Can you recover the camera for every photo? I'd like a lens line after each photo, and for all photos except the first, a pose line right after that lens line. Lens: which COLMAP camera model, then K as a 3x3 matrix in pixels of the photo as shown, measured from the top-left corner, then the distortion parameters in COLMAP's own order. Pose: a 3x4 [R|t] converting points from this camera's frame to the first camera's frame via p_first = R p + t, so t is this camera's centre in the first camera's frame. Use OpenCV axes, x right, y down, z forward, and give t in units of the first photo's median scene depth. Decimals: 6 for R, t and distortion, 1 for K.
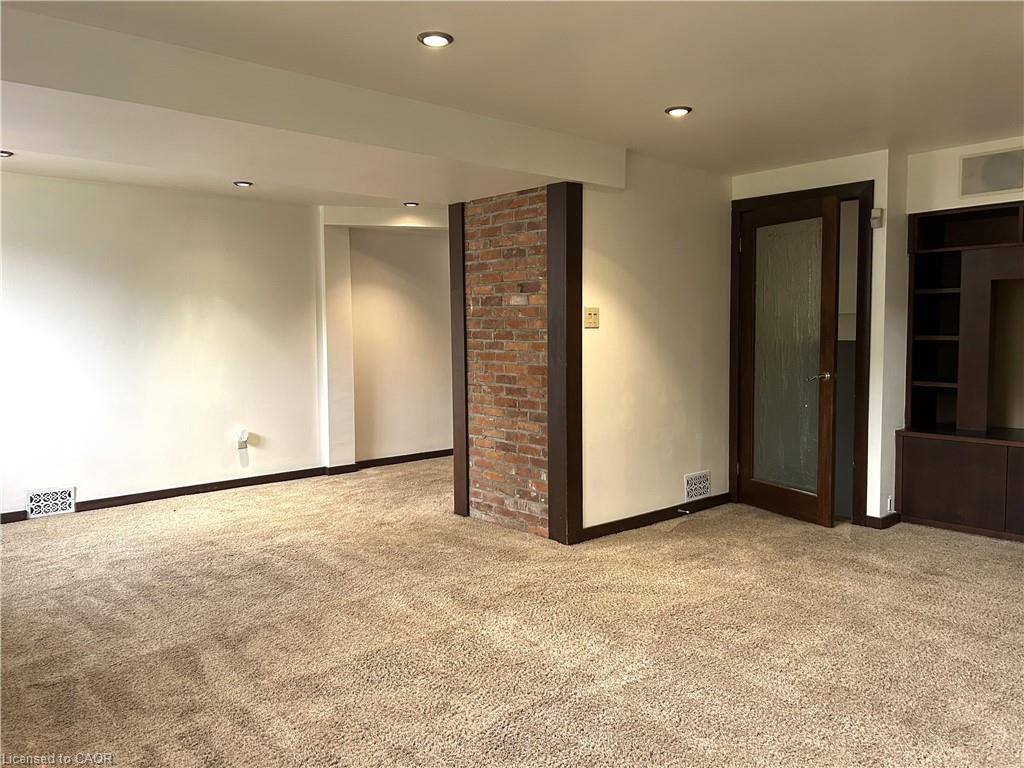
lens RADIAL K [[770.2, 0, 514.5], [0, 770.2, 388.5], [0, 0, 1]] dist [0.056639, -0.063211]
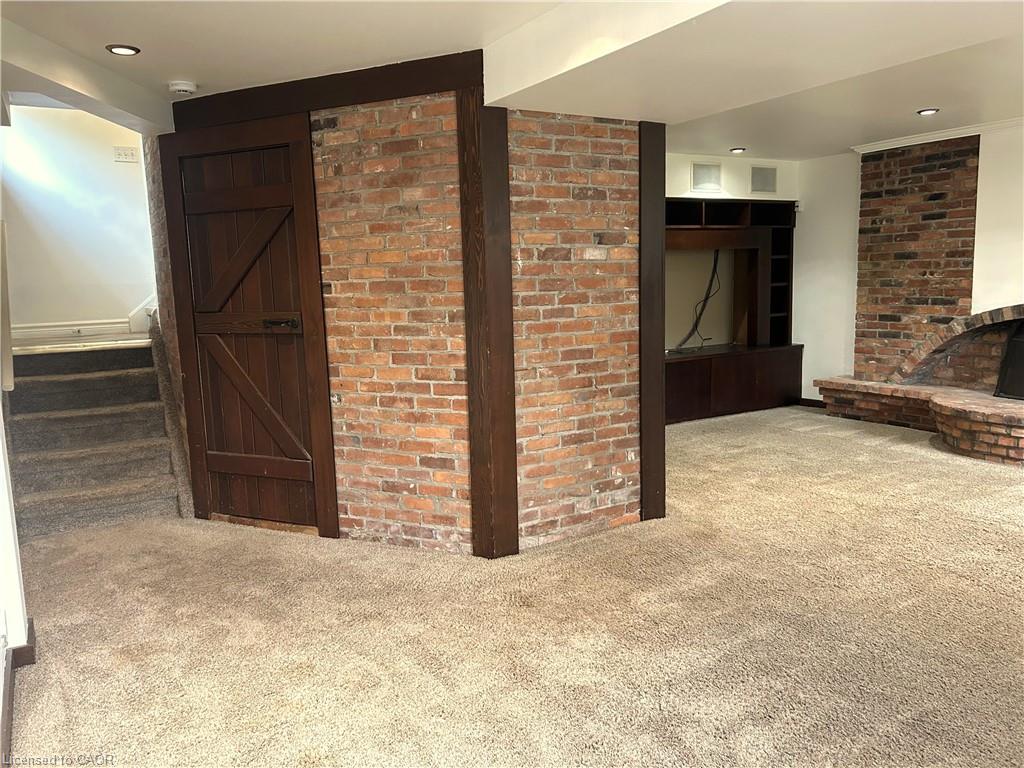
lens RADIAL K [[770.2, 0, 513.4], [0, 770.2, 378.4], [0, 0, 1]] dist [0.056639, -0.063211]
pose [[0.197054, -0.137216, 0.970743, -0.800348], [0.096640, 0.988054, 0.120045, -0.089110], [-0.975618, 0.070157, 0.207960, 0.904645]]
